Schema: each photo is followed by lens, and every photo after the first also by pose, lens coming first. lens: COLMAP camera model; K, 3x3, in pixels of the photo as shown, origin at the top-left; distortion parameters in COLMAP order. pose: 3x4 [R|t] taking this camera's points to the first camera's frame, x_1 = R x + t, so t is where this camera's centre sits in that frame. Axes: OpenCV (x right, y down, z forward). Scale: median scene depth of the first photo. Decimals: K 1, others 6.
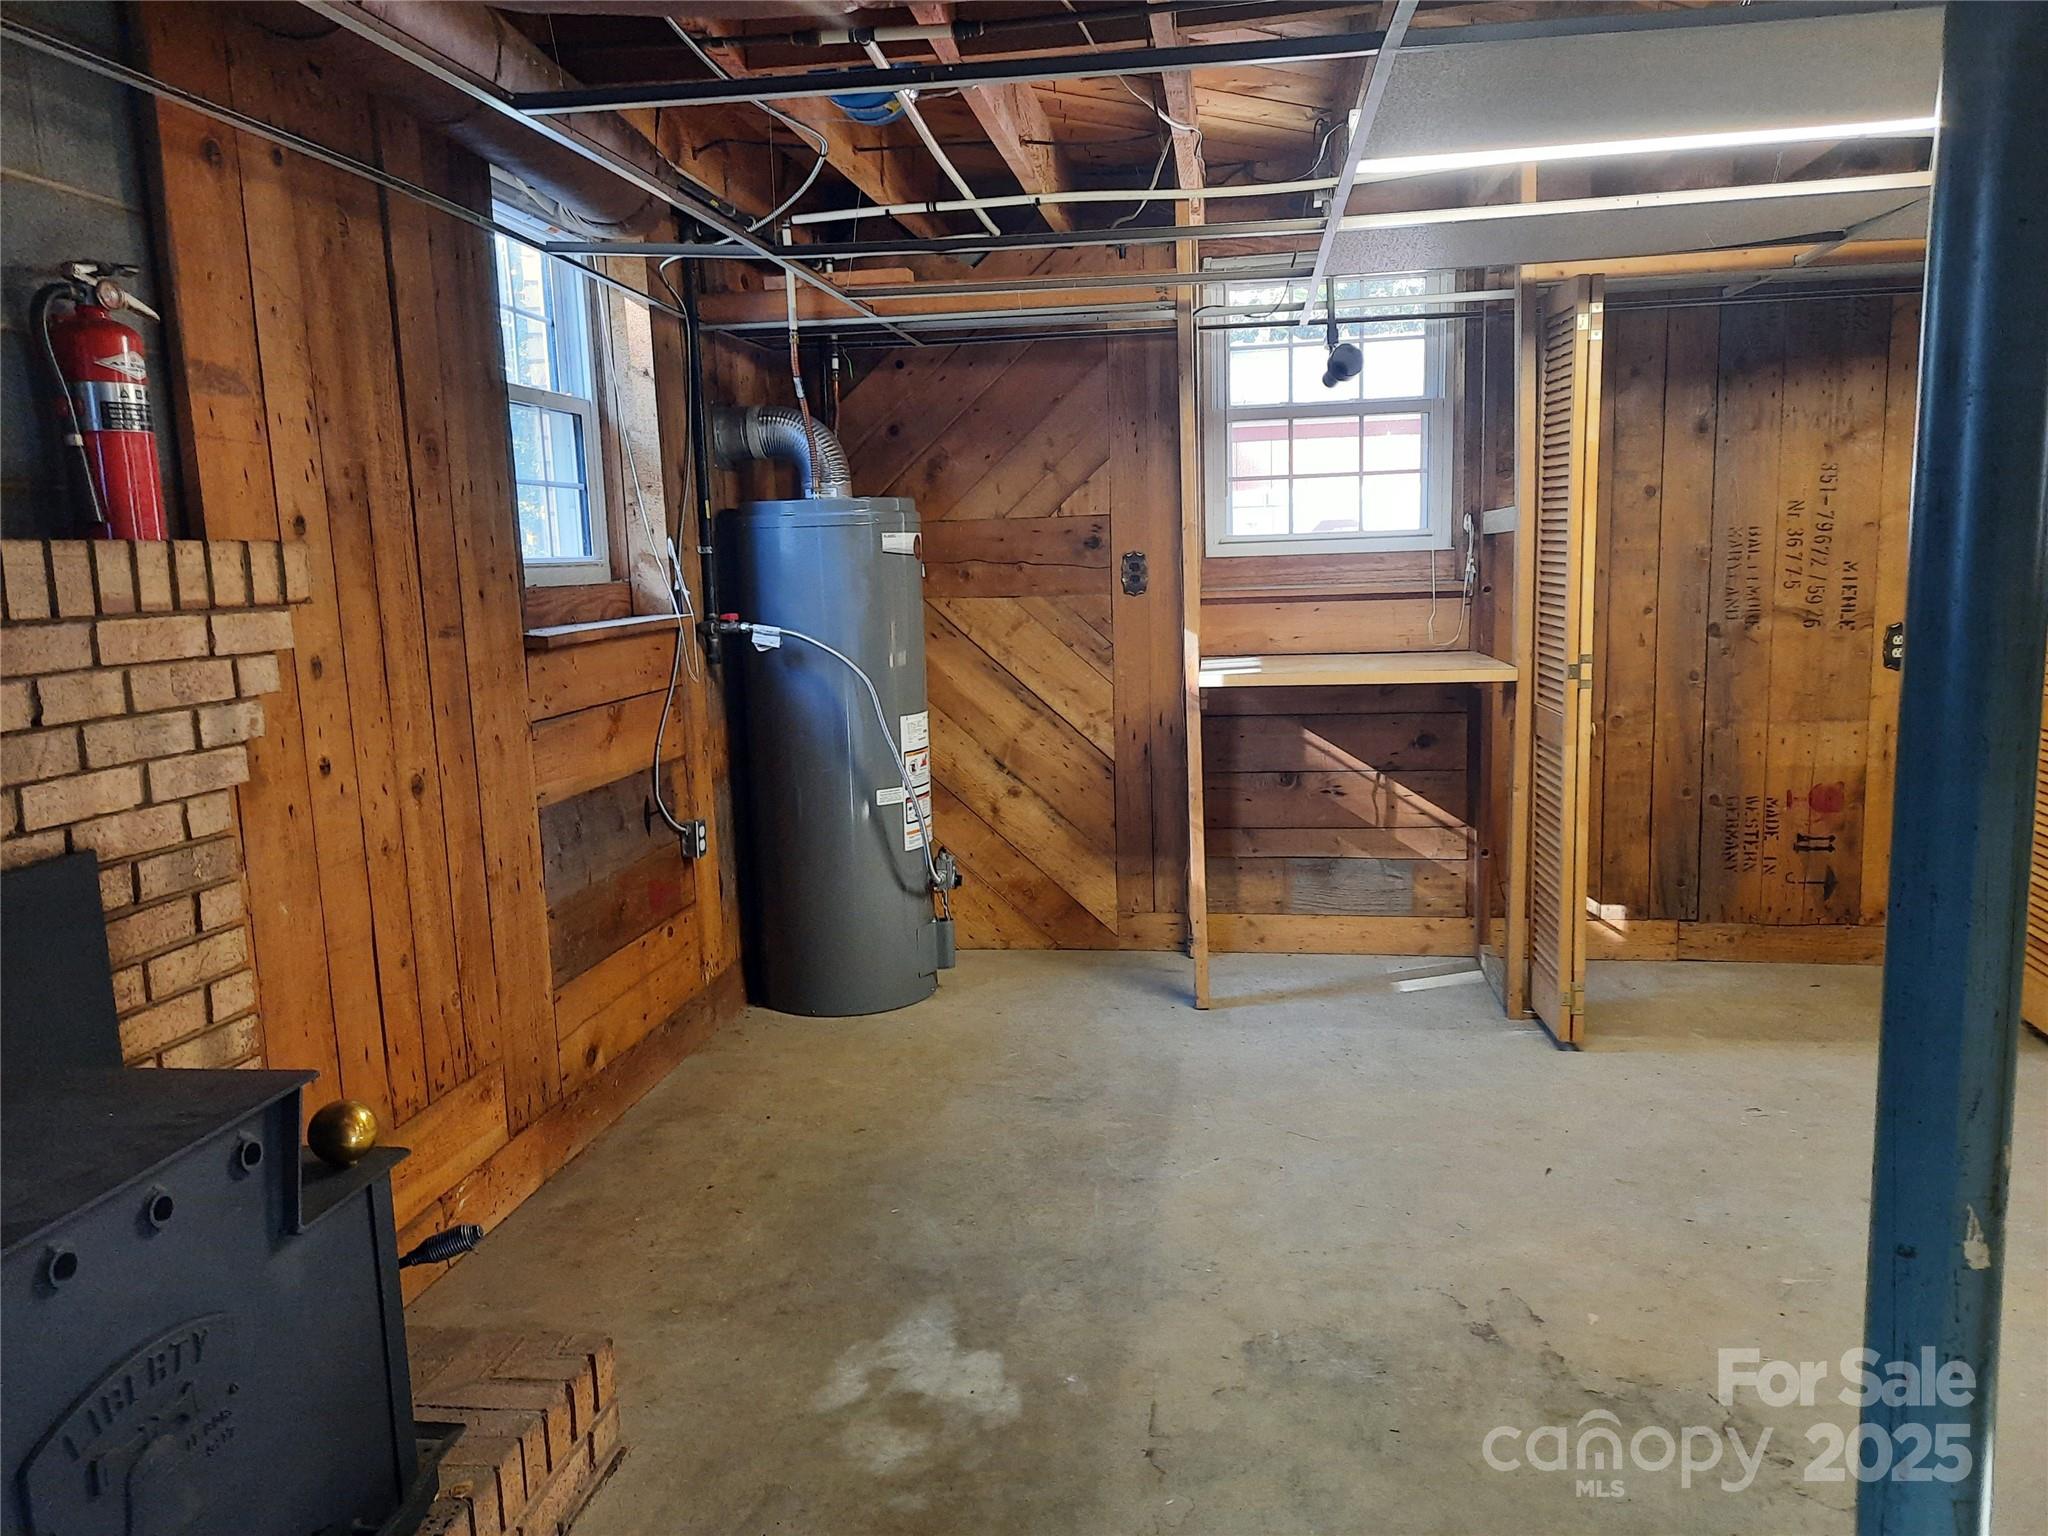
lens RADIAL K [[1496.3, 0, 1038.7], [0, 1496.3, 768.3], [0, 0, 1]] dist [0.054460, -0.018596]
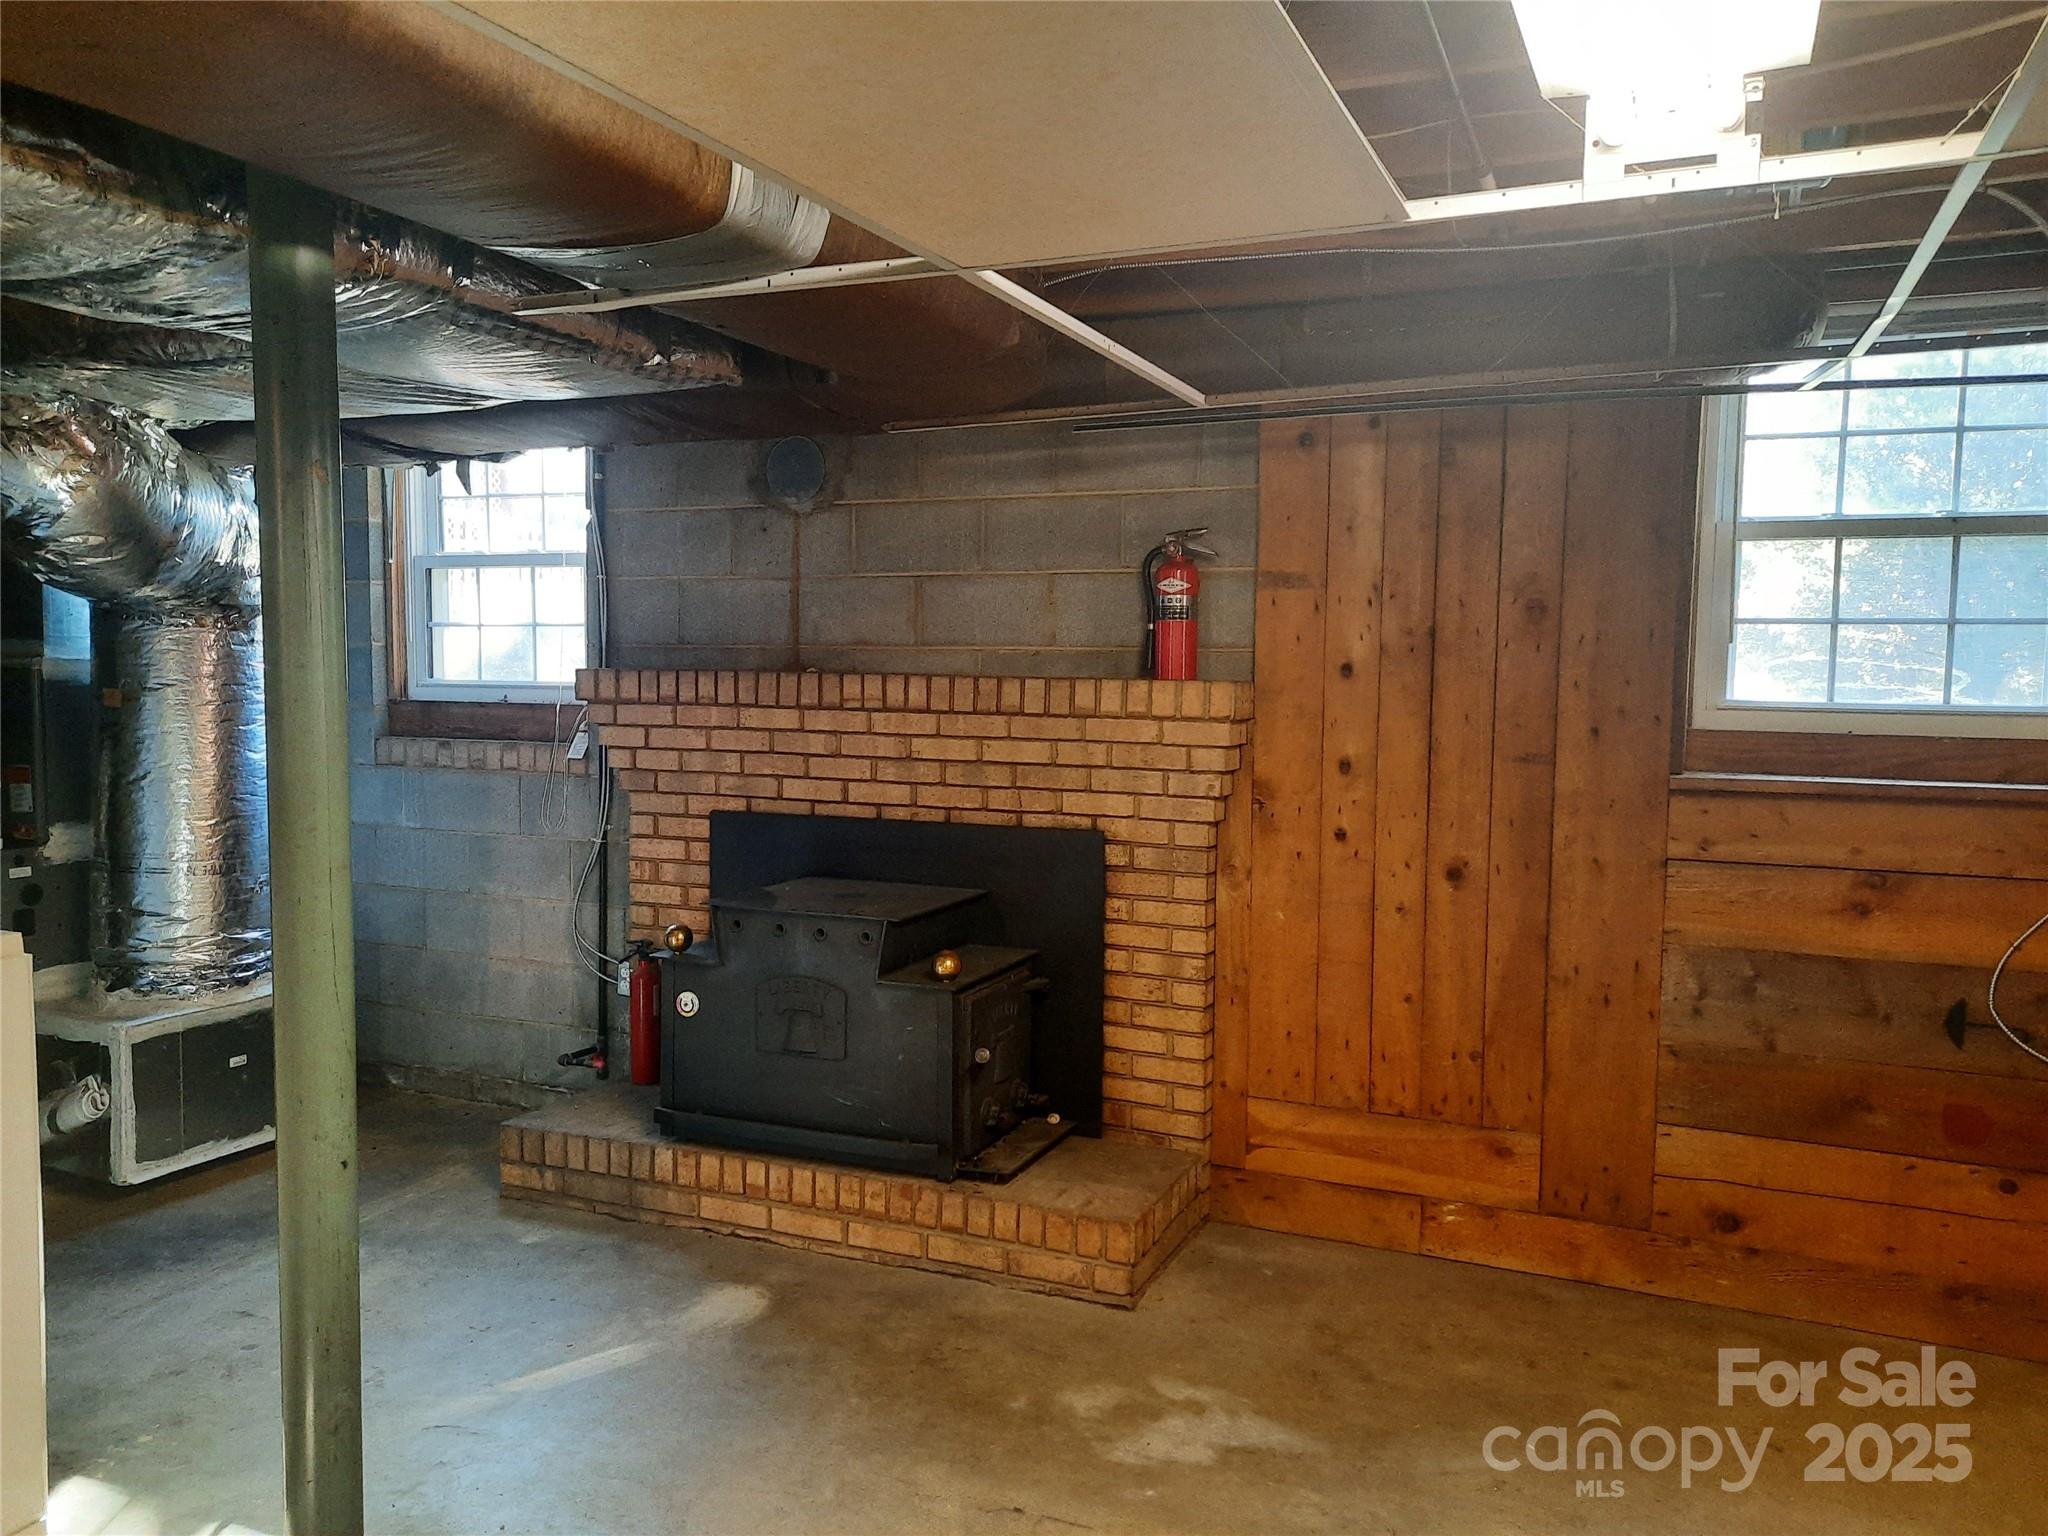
lens RADIAL K [[1496.3, 0, 1035.9], [0, 1496.3, 772.5], [0, 0, 1]] dist [0.054460, -0.018596]
pose [[-0.252216, 0.102089, -0.962271, 0.979170], [-0.147542, 0.978735, 0.142507, -0.221217], [0.956357, 0.177918, -0.231790, 1.046084]]
